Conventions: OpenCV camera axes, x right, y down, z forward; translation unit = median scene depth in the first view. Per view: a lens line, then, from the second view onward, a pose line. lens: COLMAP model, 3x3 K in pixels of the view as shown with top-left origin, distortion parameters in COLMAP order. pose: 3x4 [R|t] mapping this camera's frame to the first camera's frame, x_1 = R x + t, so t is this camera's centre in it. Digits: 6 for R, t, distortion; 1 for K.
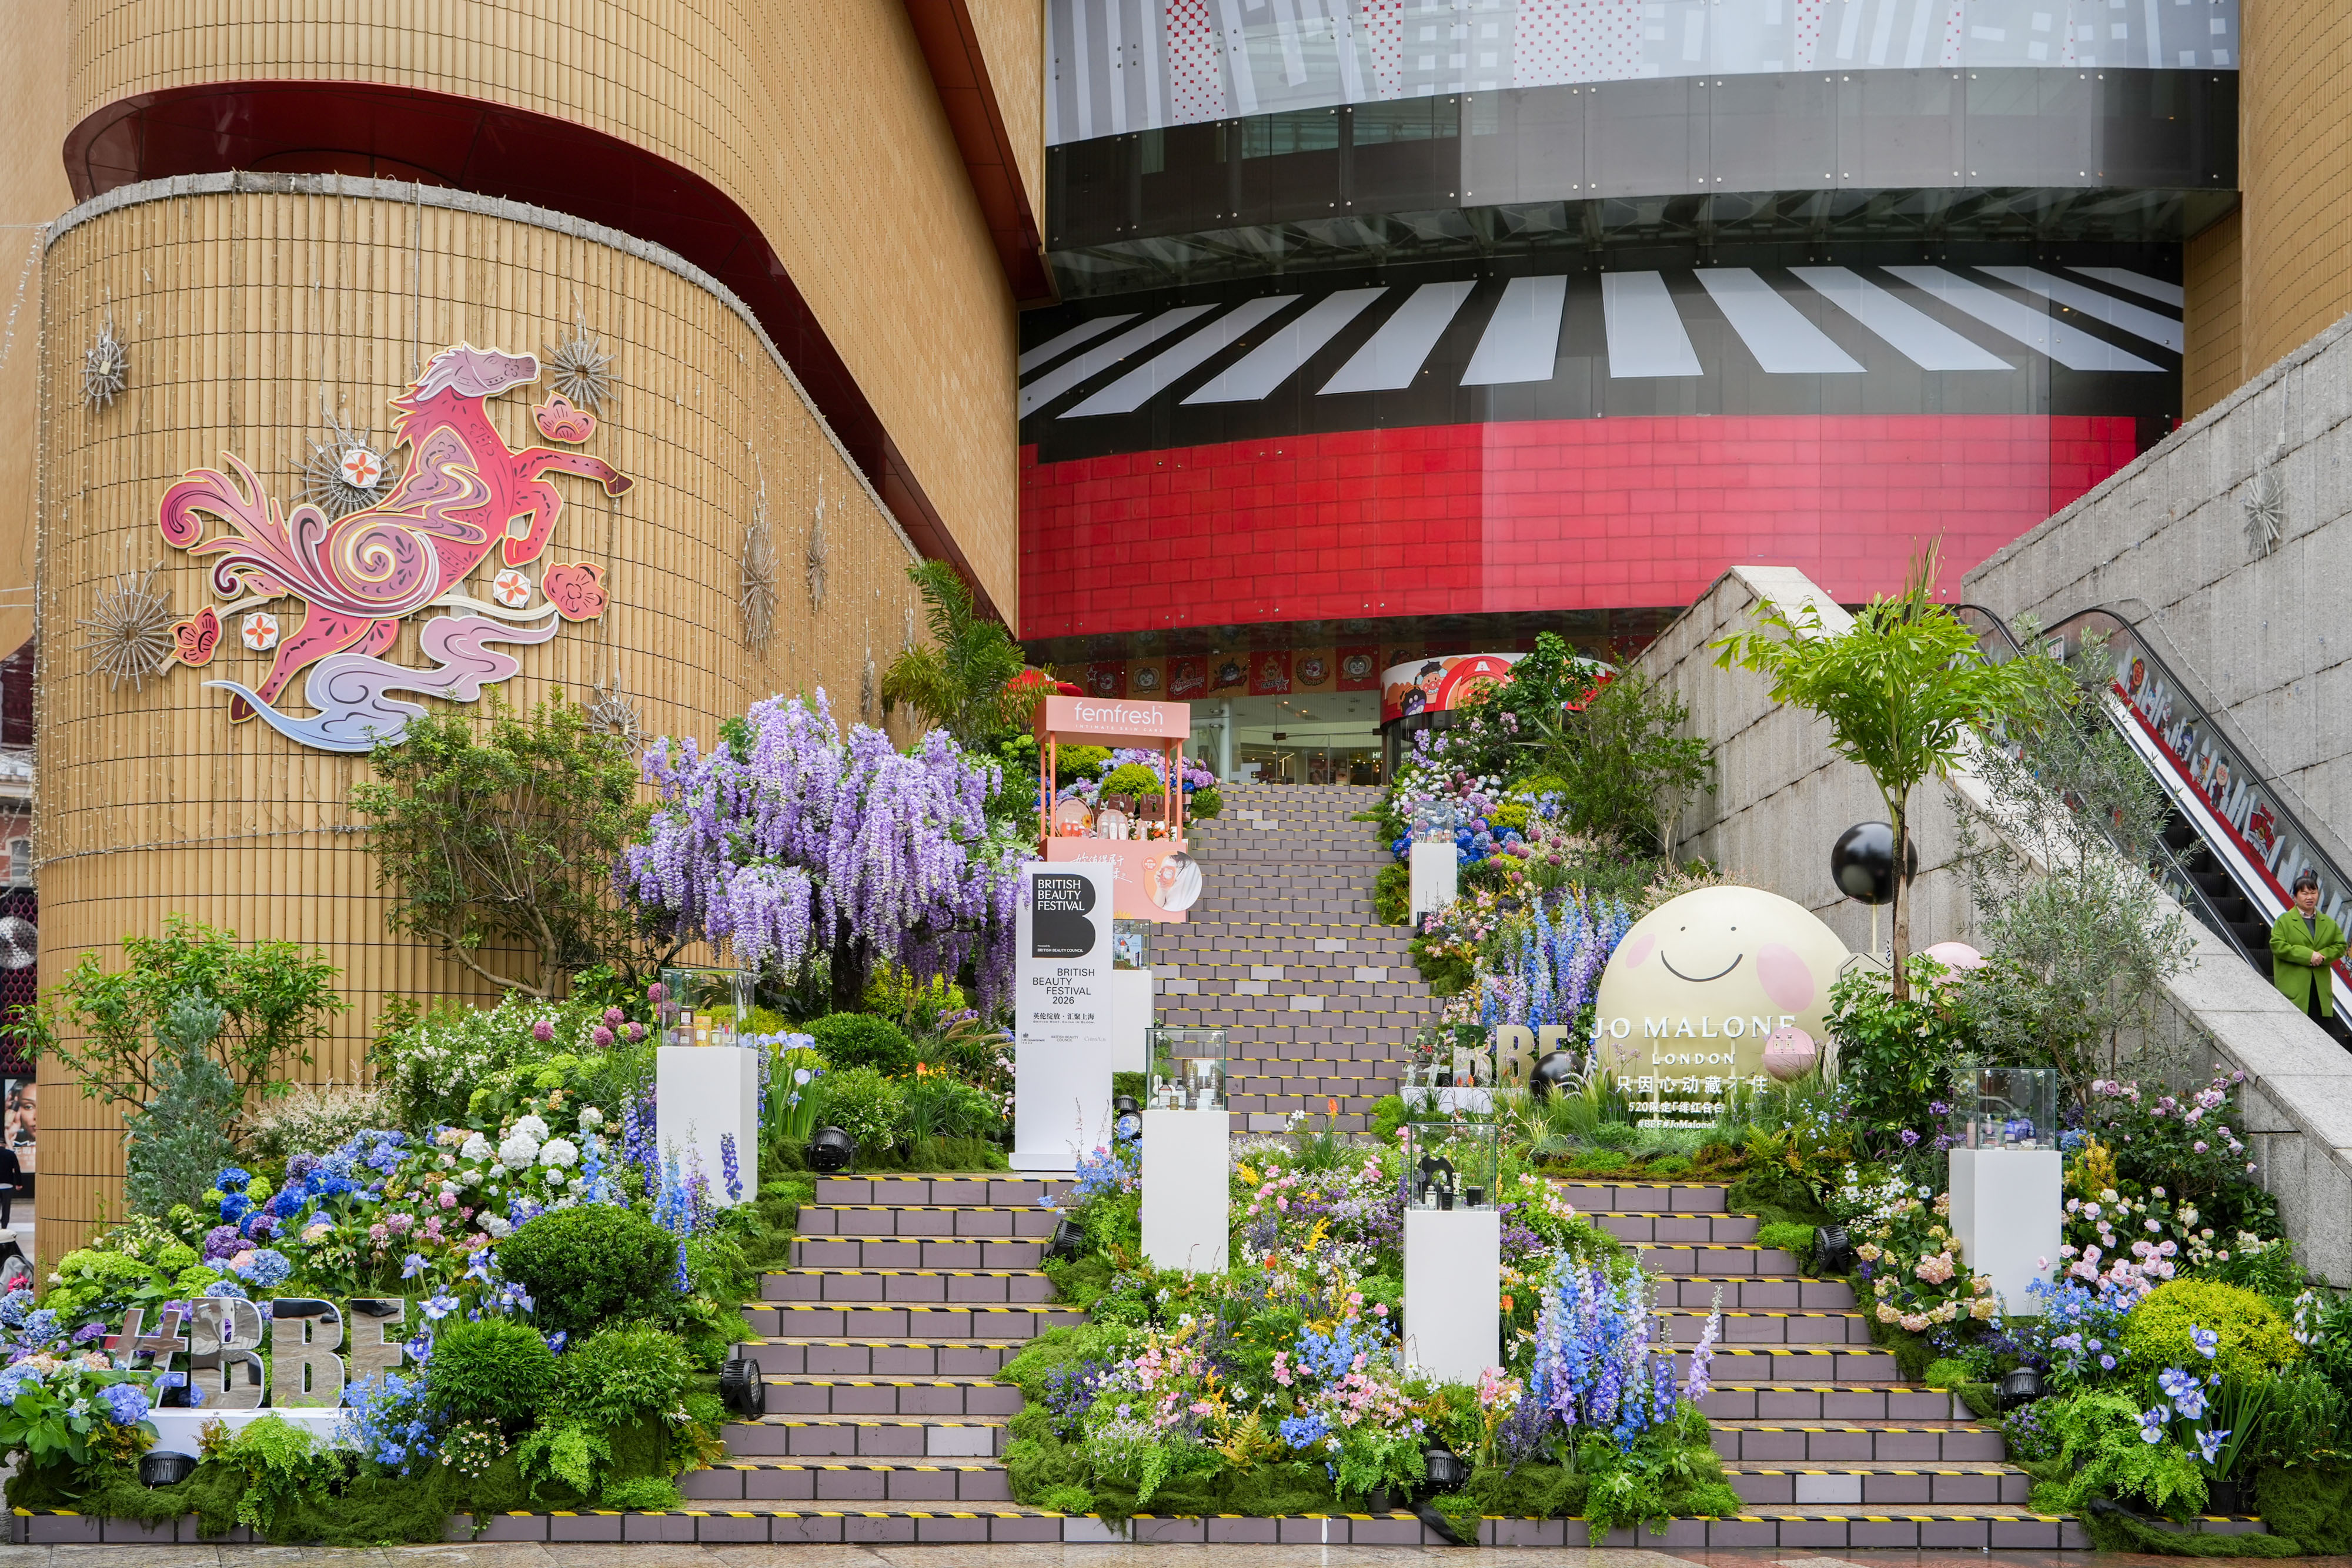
lens RADIAL K [[2393.9, 0, 1257.4], [0, 2393.9, 1099.8], [0, 0, 1]] dist [0.006627, 0.000000]
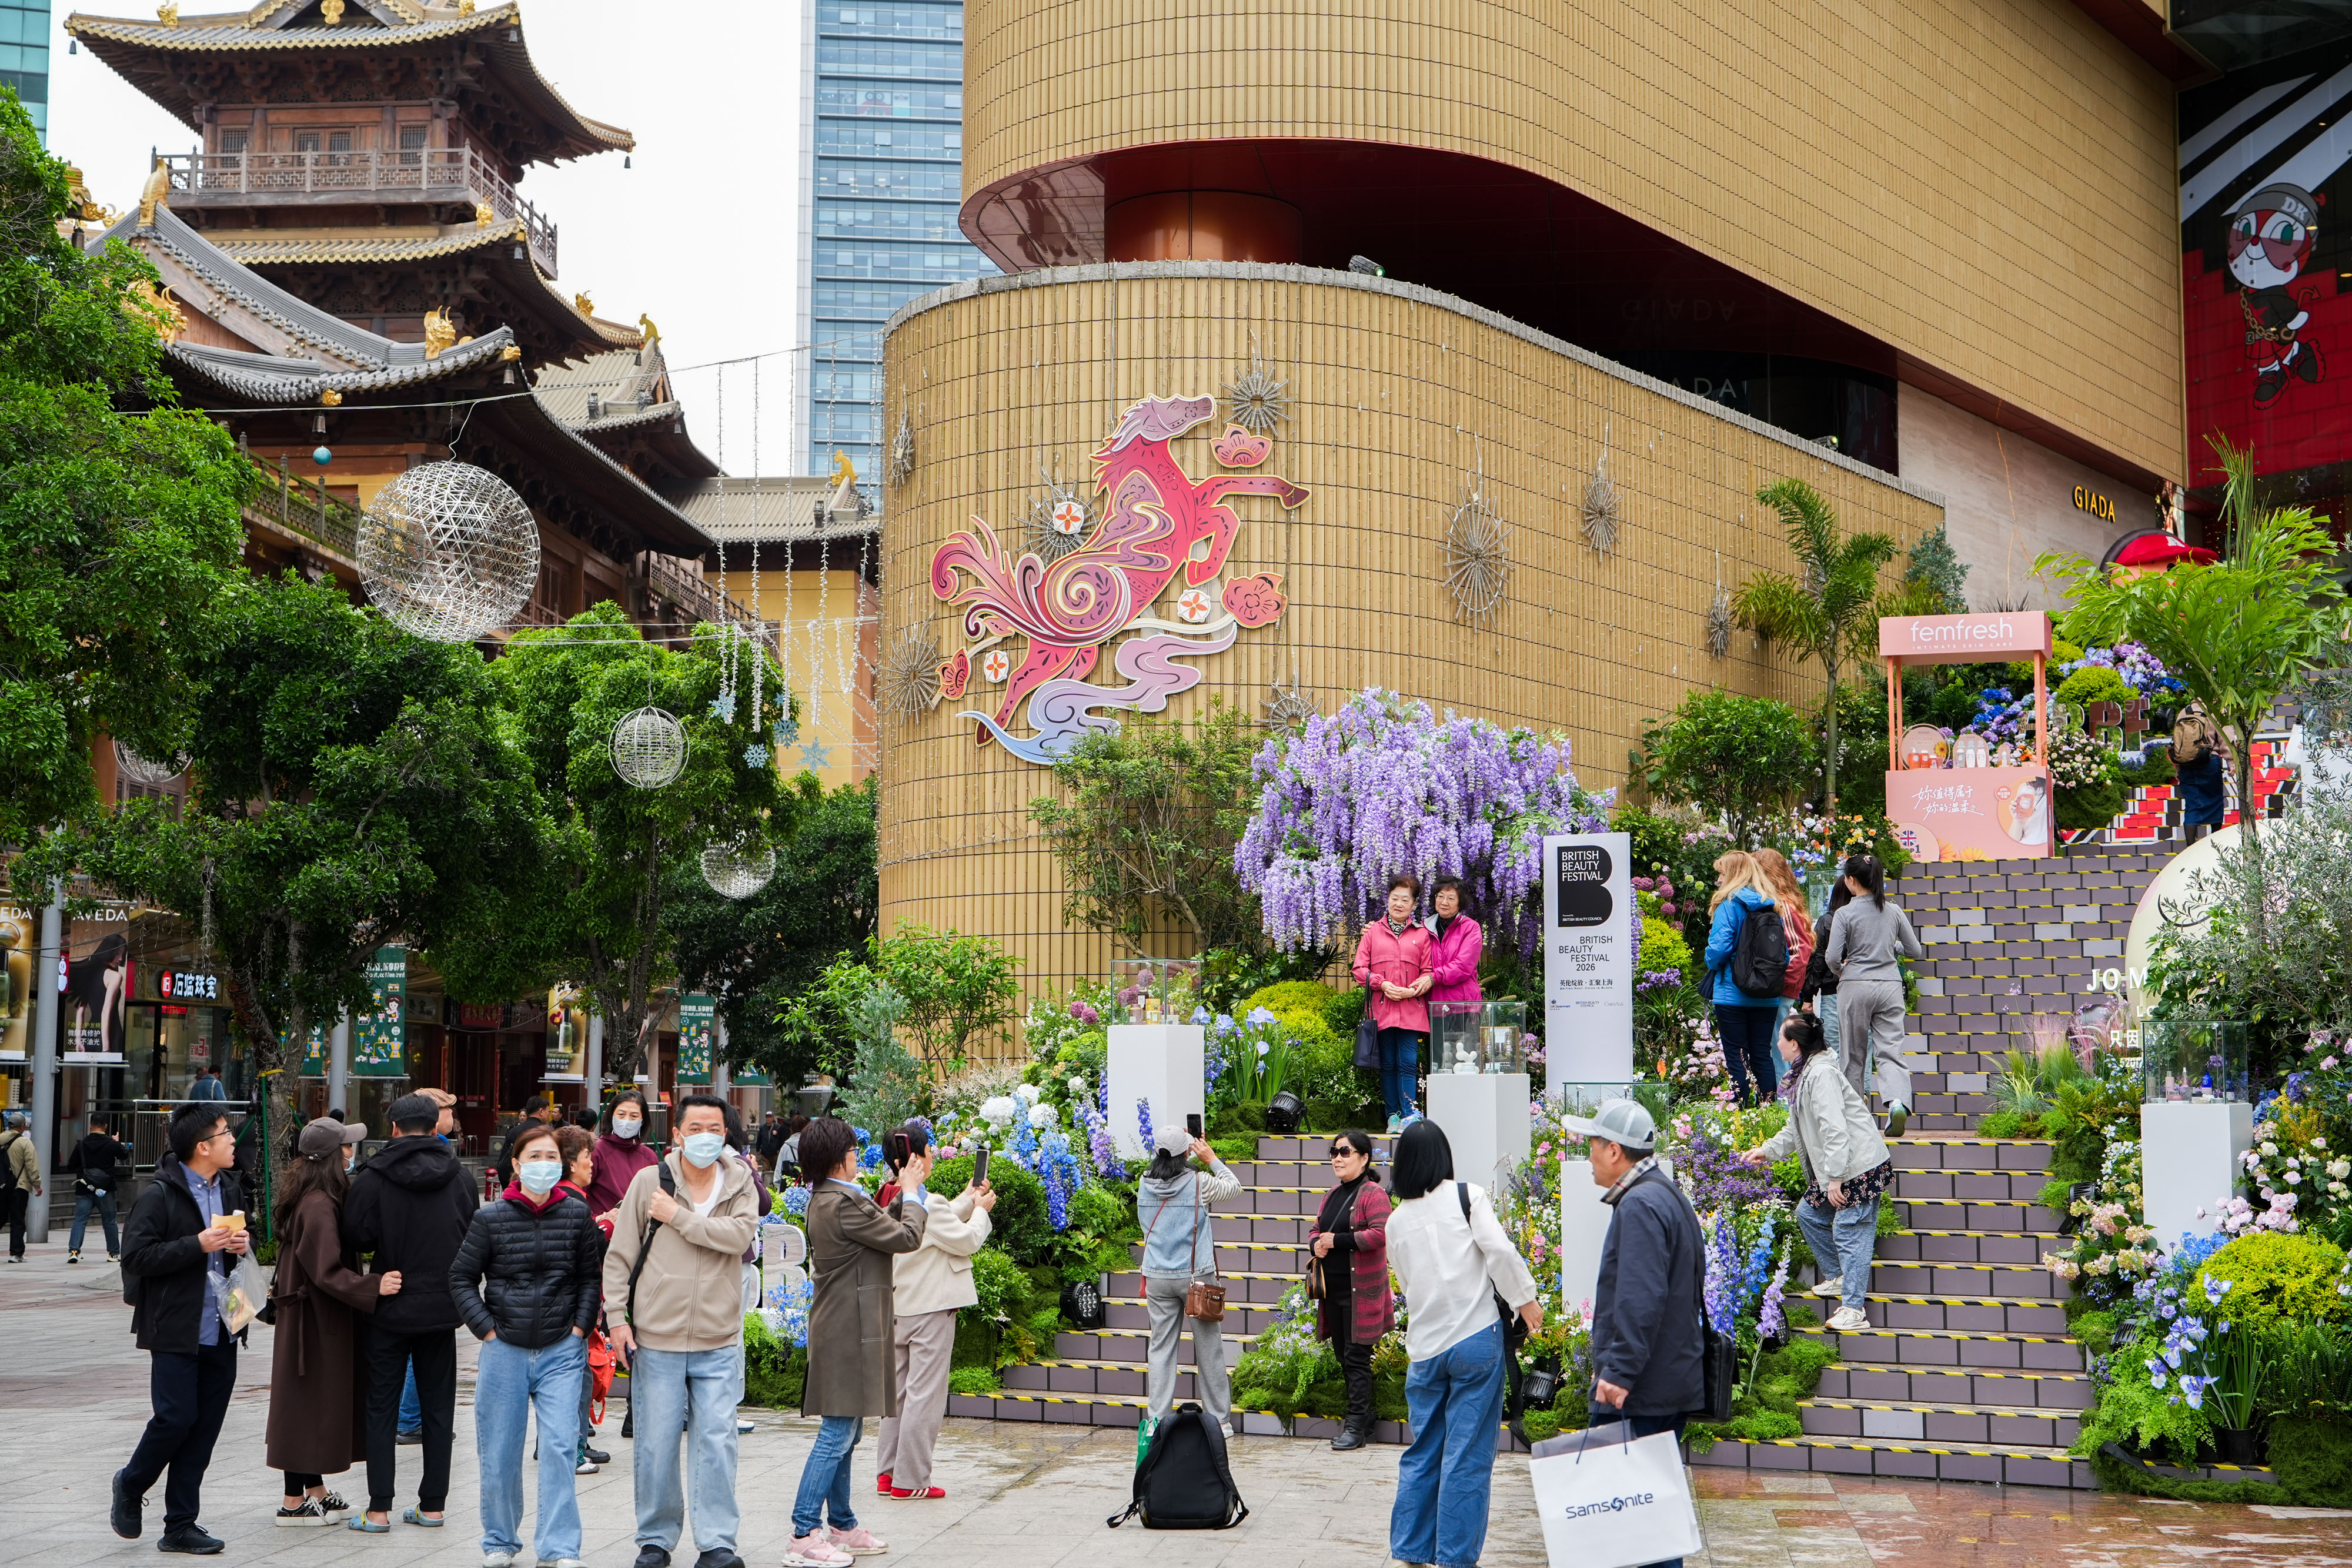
lens RADIAL K [[3287.6, 0, 1169.0], [0, 3287.6, 787.9], [0, 0, 1]] dist [-0.015515, 0.000000]
pose [[0.834928, -0.058816, -0.547207, 0.516756], [0.013905, 0.996210, -0.085860, 0.000720], [0.550183, 0.064078, 0.832582, -0.272047]]
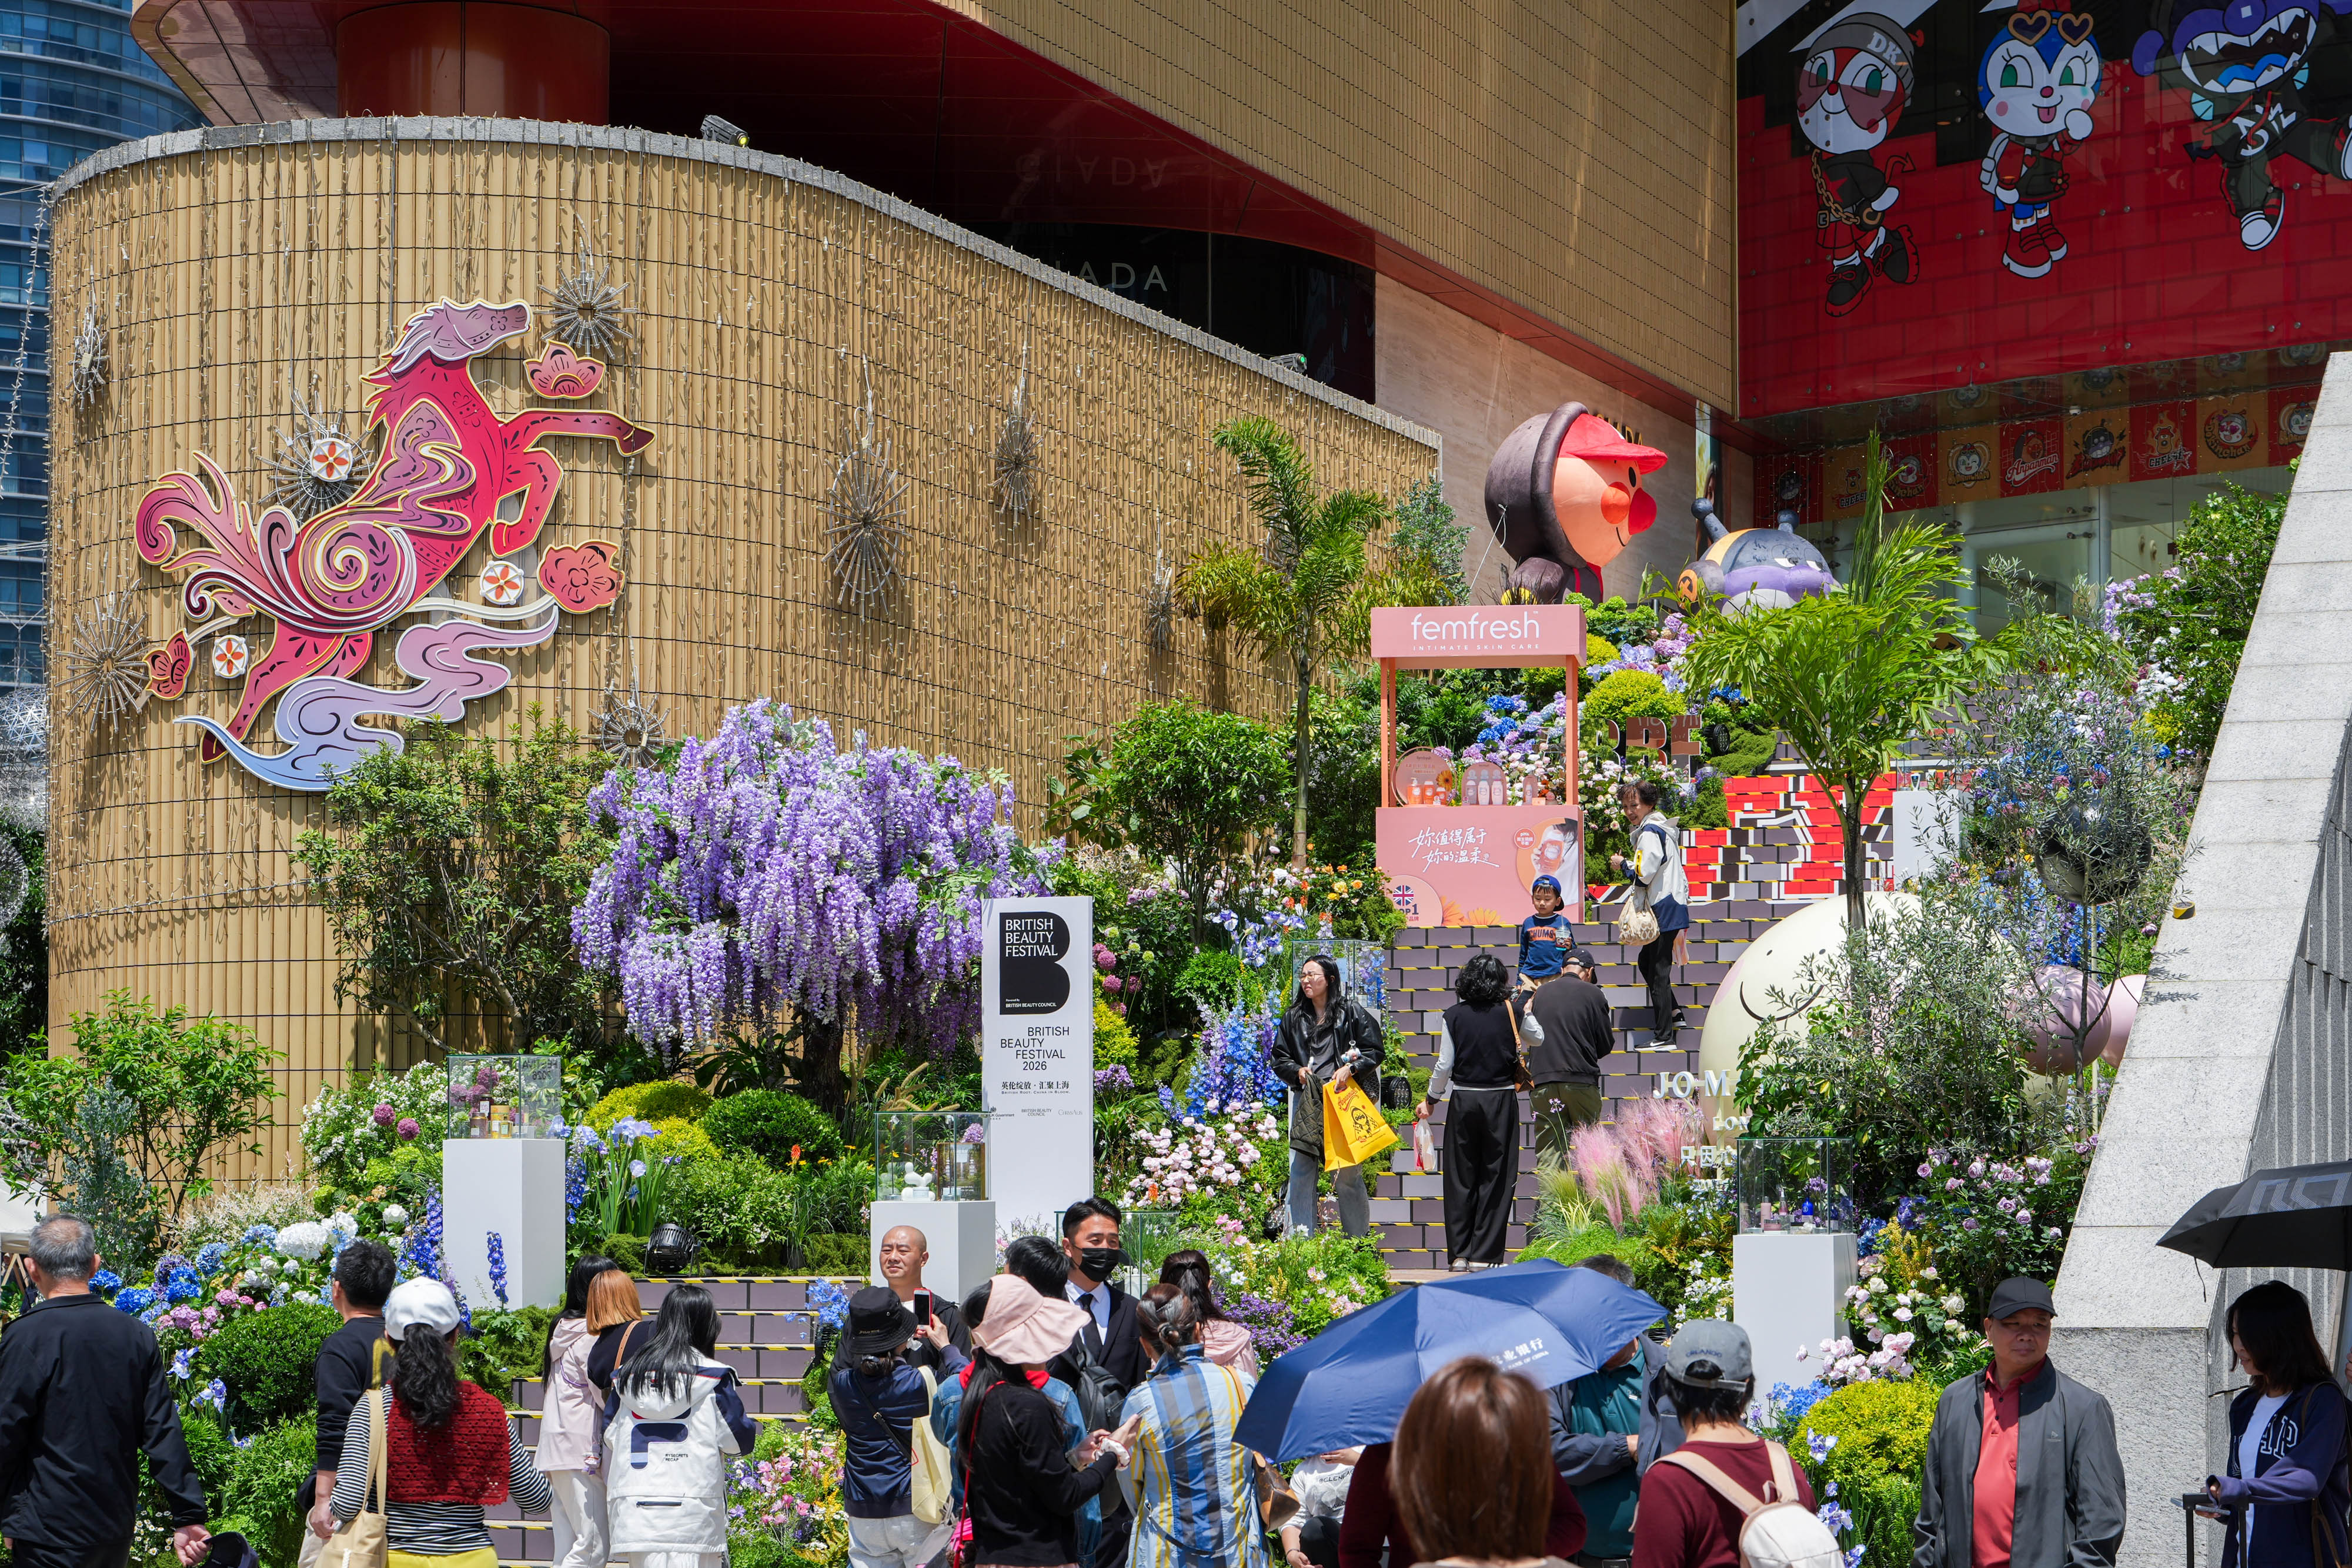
lens RADIAL K [[4950.4, 0, 1190.6], [0, 4950.4, 1042.5], [0, 0, 1]] dist [-0.009331, 0.000000]
pose [[0.928304, -0.024754, -0.370997, 0.560473], [0.015647, 0.999498, -0.027536, -0.001851], [0.371493, 0.019757, 0.928226, -0.521406]]
